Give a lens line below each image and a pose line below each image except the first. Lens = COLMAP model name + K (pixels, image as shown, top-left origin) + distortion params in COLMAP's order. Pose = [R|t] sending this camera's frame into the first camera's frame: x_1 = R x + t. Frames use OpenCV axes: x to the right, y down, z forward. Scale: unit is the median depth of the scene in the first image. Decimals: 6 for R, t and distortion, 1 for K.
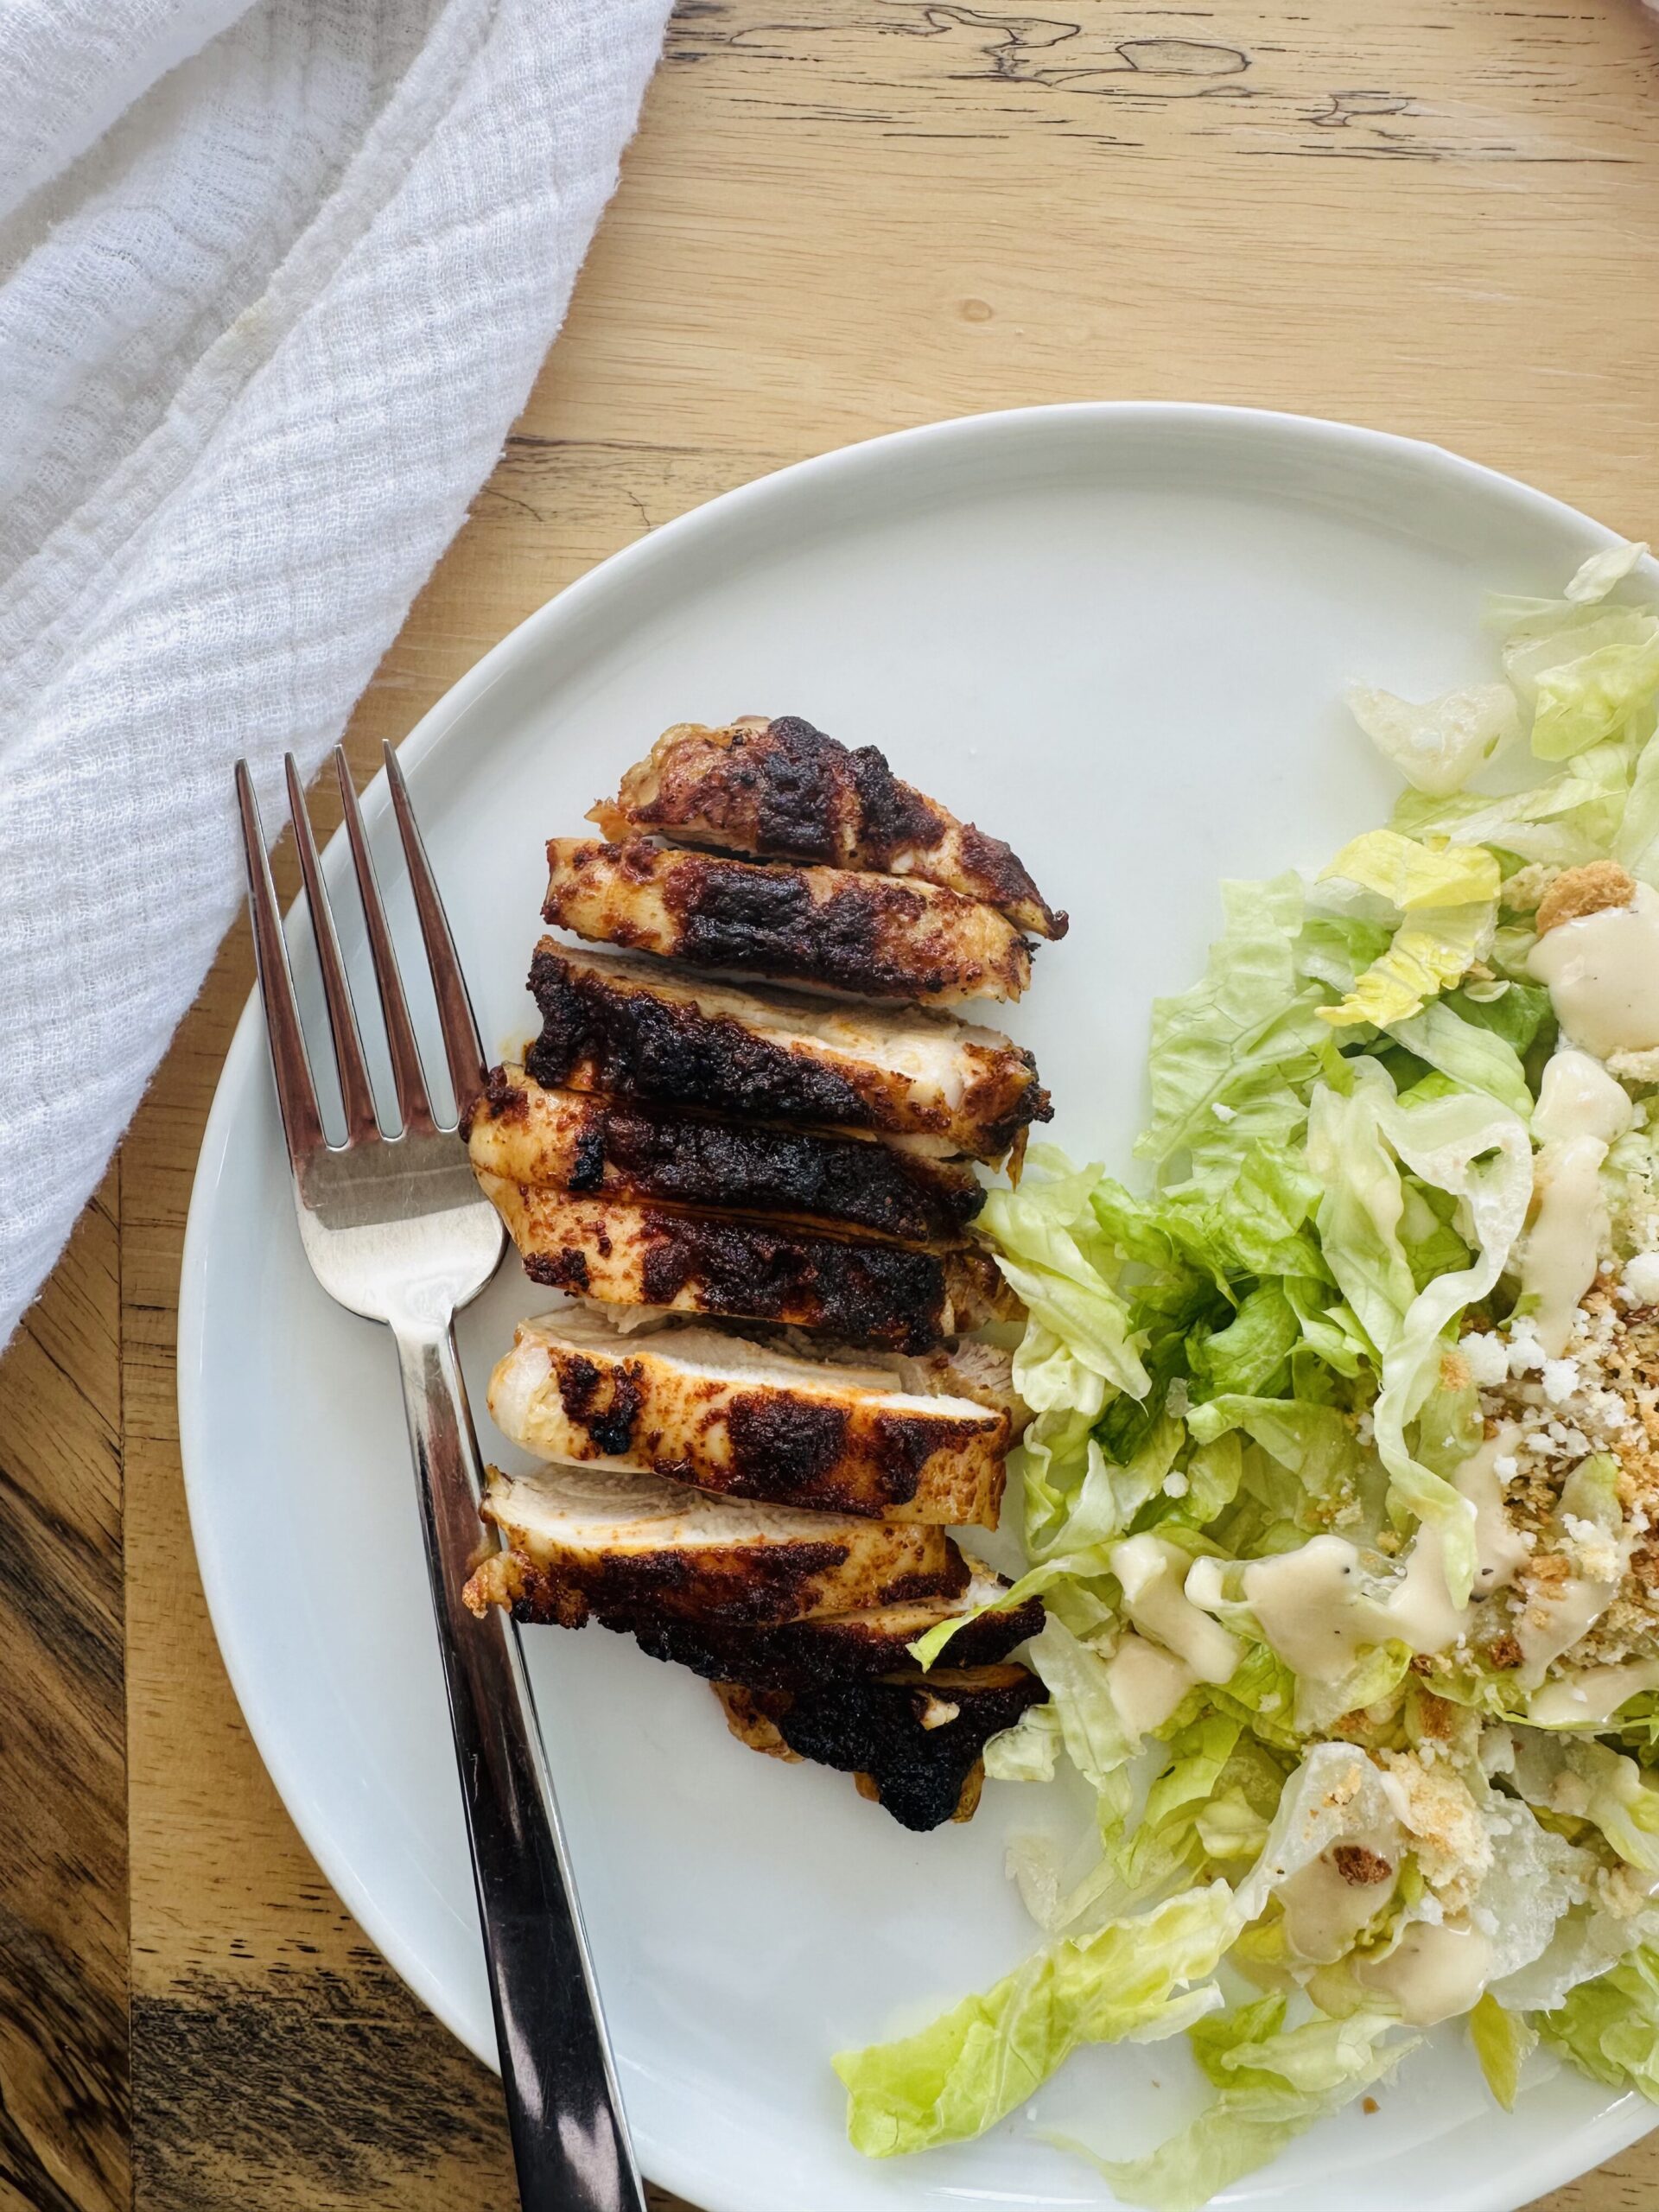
lens RADIAL K [[1821.8, 0, 829.5], [0, 1821.8, 1106.0], [0, 0, 1]] dist [0.002981, -0.000341]
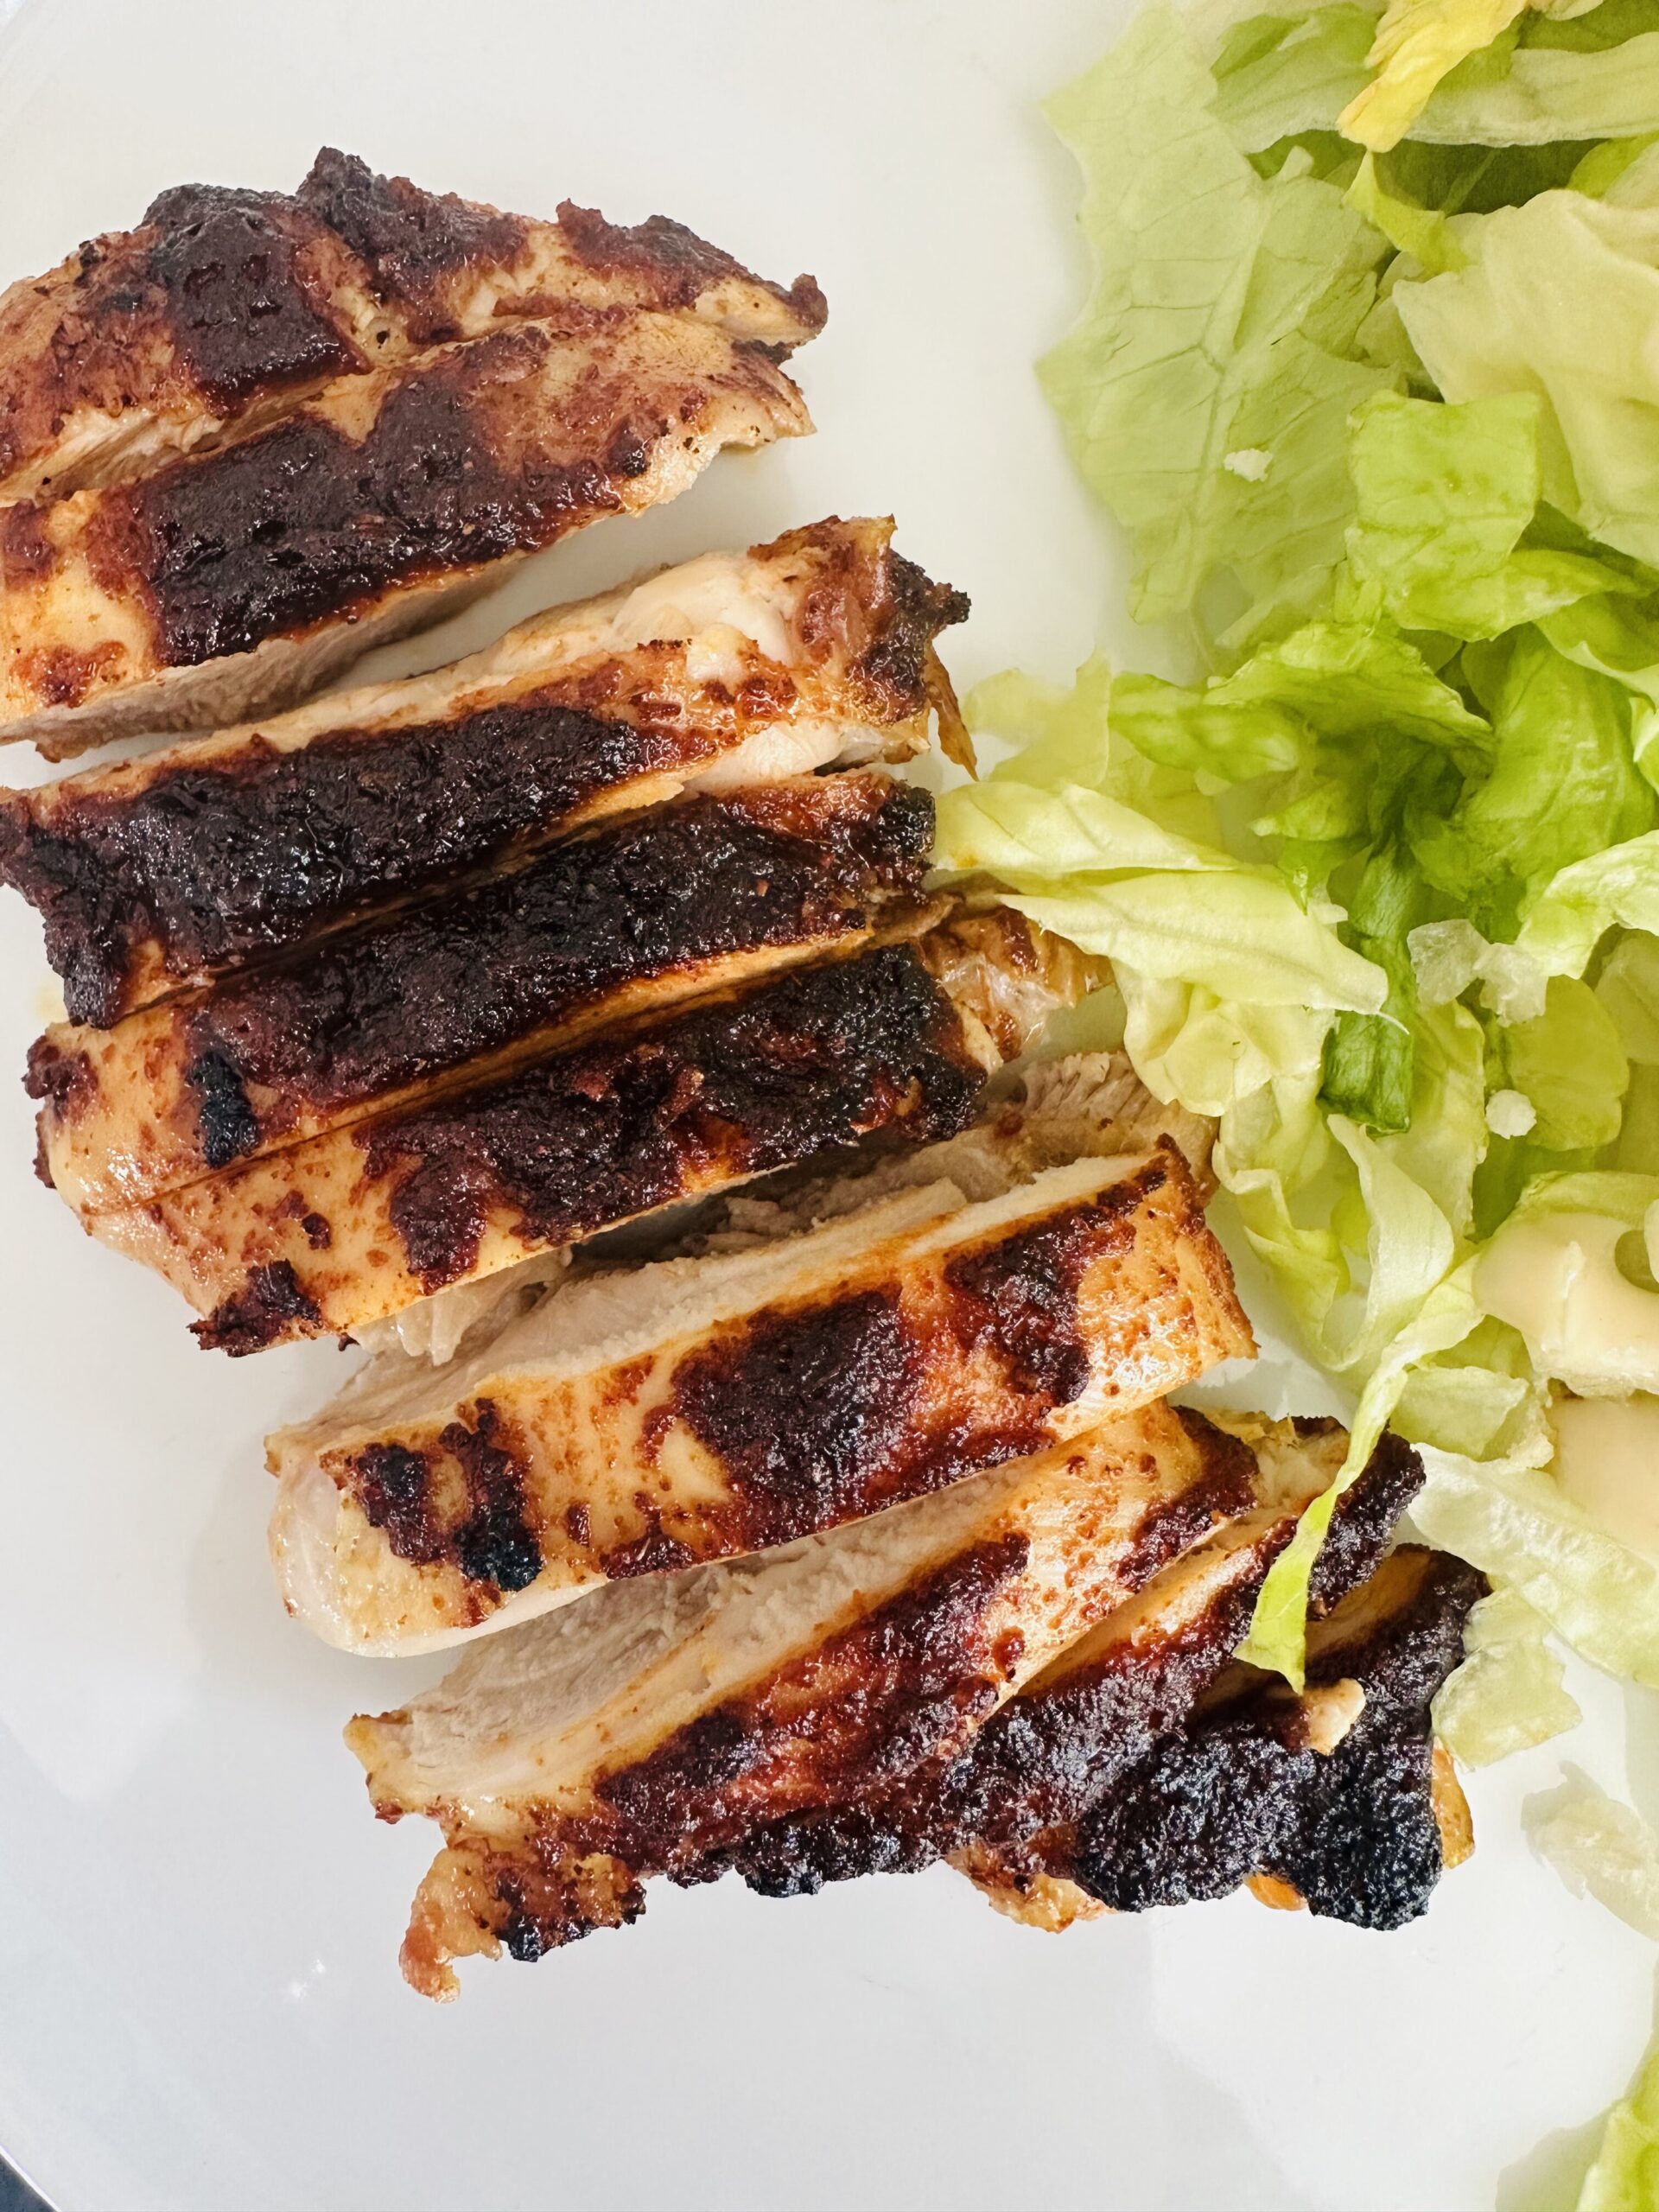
lens RADIAL K [[1539.6, 0, 827.5], [0, 1539.6, 1061.6], [0, 0, 1]] dist [-0.004802, -0.000074]
pose [[0.877812, -0.479002, 0.001618, 0.023242], [0.478708, 0.877144, -0.038176, 0.119706], [0.016868, 0.034286, 0.999270, 0.565138]]
